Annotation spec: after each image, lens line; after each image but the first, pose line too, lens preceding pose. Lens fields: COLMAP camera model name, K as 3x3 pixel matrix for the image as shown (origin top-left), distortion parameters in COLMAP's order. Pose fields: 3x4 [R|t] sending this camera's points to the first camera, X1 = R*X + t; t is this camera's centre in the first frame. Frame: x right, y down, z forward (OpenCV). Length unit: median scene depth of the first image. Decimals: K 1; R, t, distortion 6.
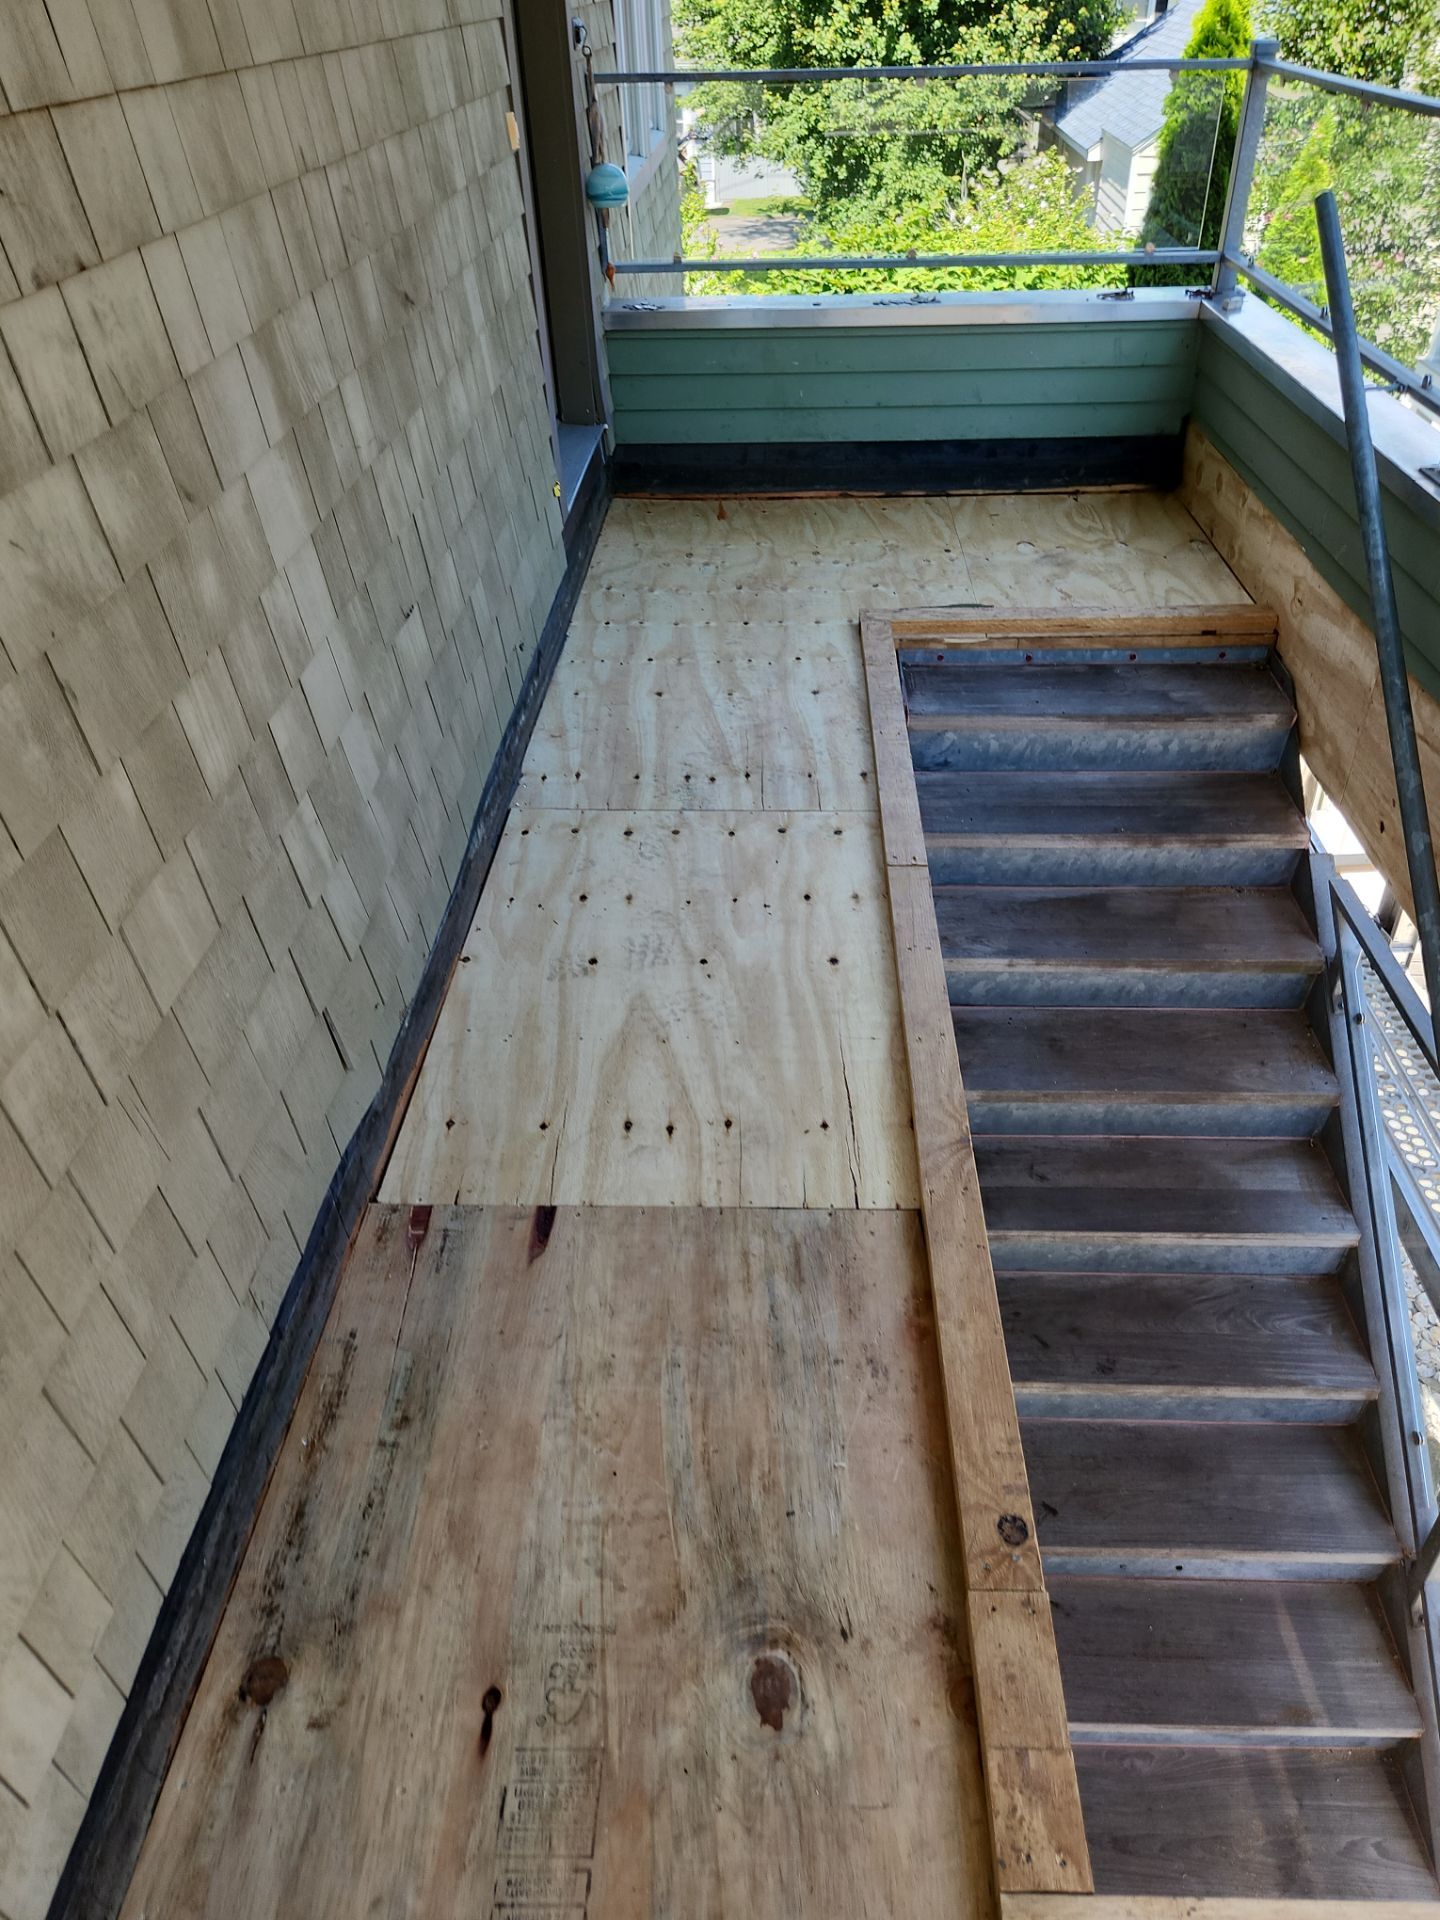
lens RADIAL K [[1313.7, 0, 751.8], [0, 1313.7, 945.5], [0, 0, 1]] dist [0.086674, -0.080098]
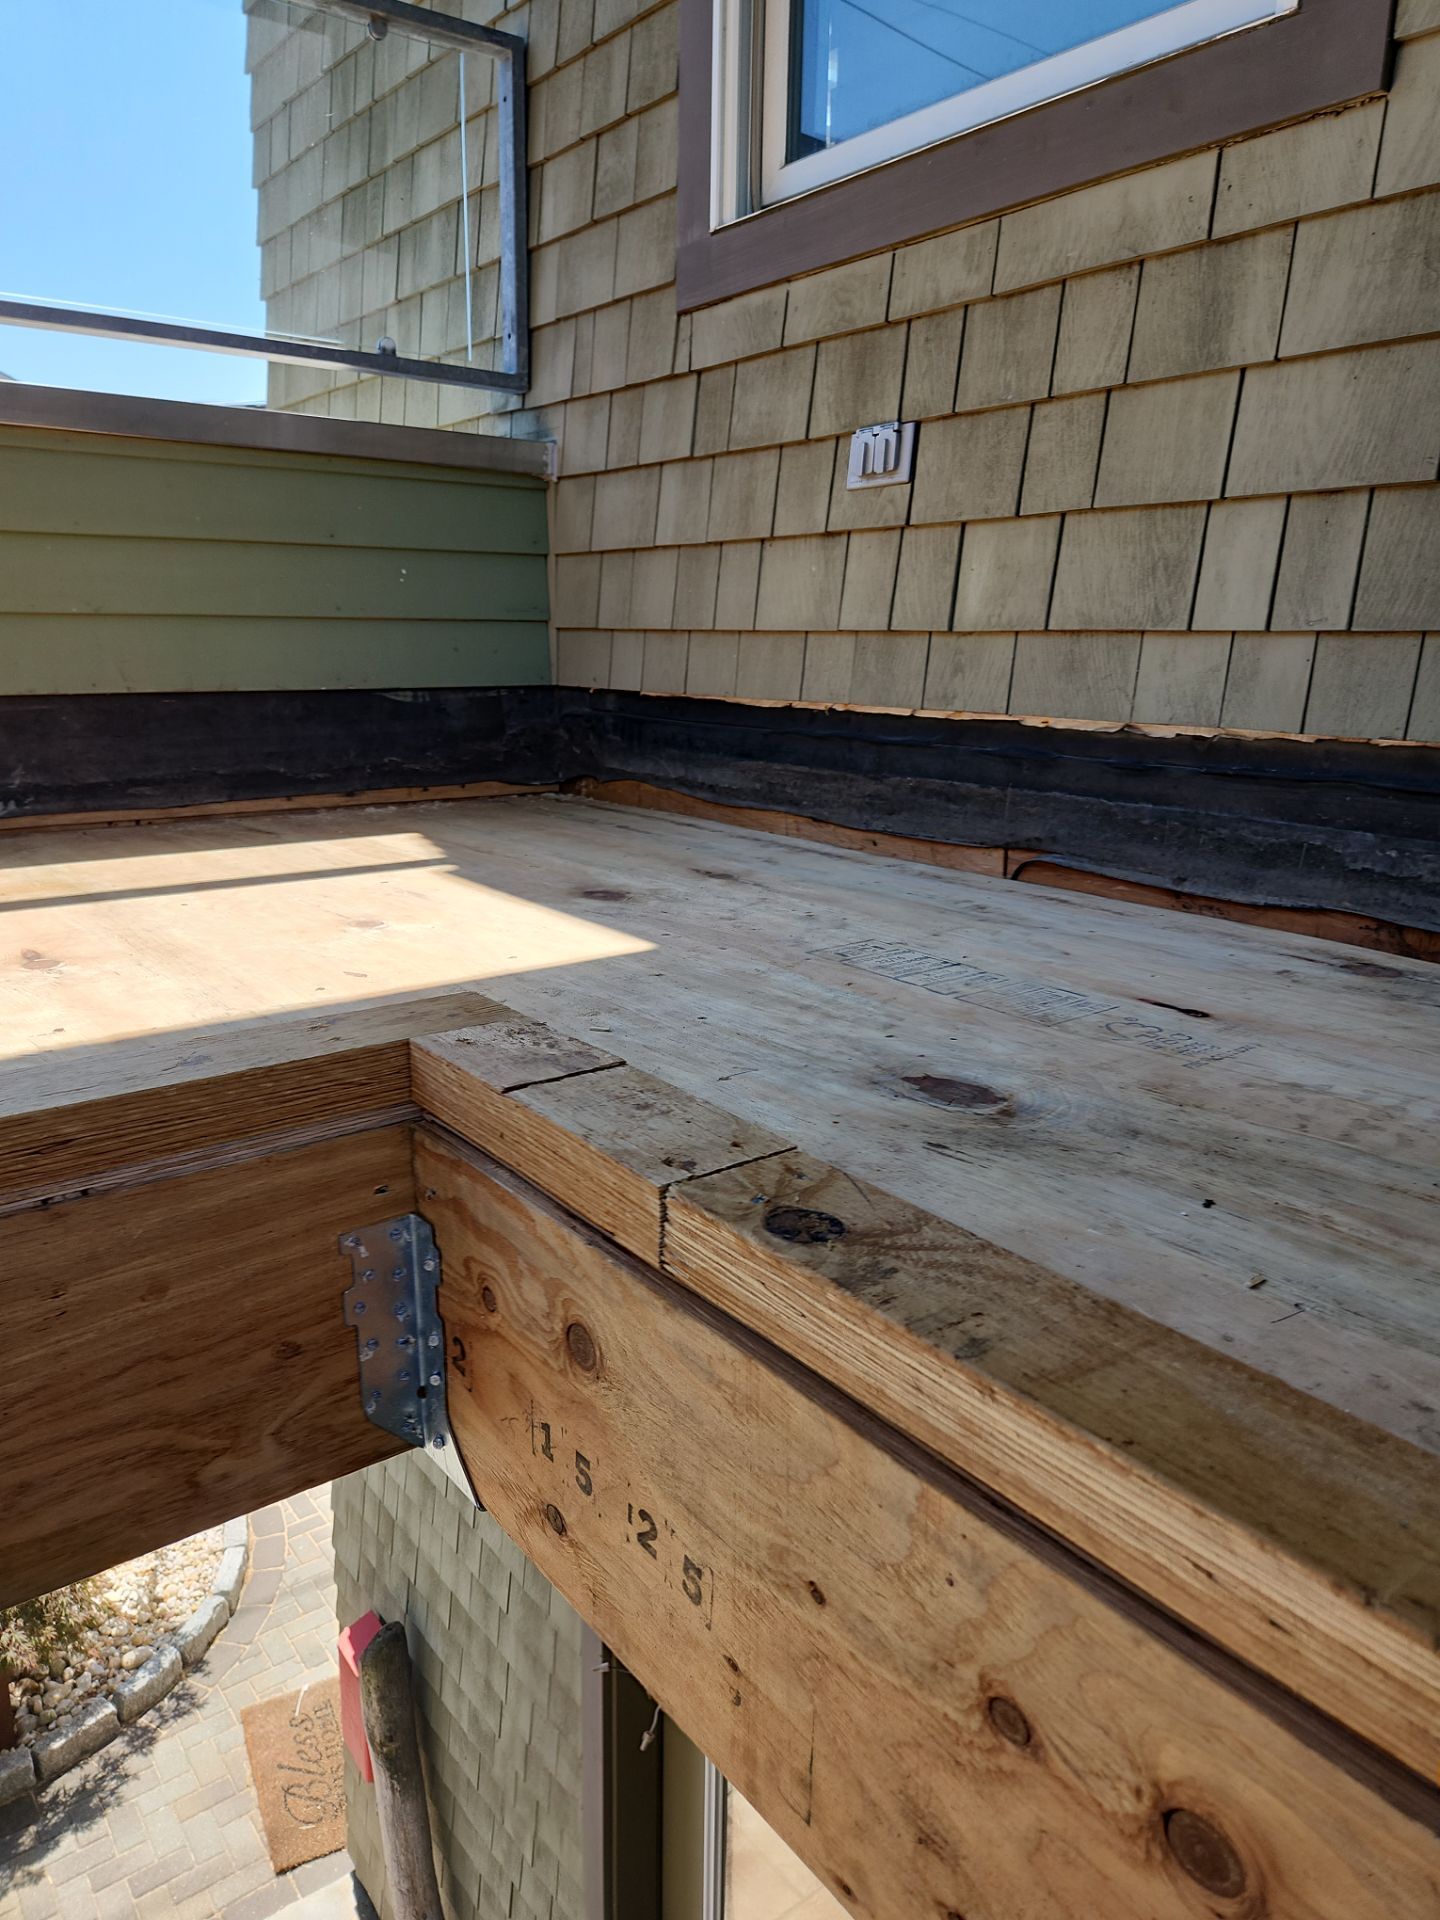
lens RADIAL K [[1302.4, 0, 720.0], [0, 1302.4, 960.0], [0, 0, 1]] dist [0.071224, -0.057615]
pose [[-0.774932, 0.169723, -0.608831, 0.206651], [-0.365897, 0.664977, 0.651095, 0.070126], [0.515365, 0.727323, -0.453211, 0.526203]]
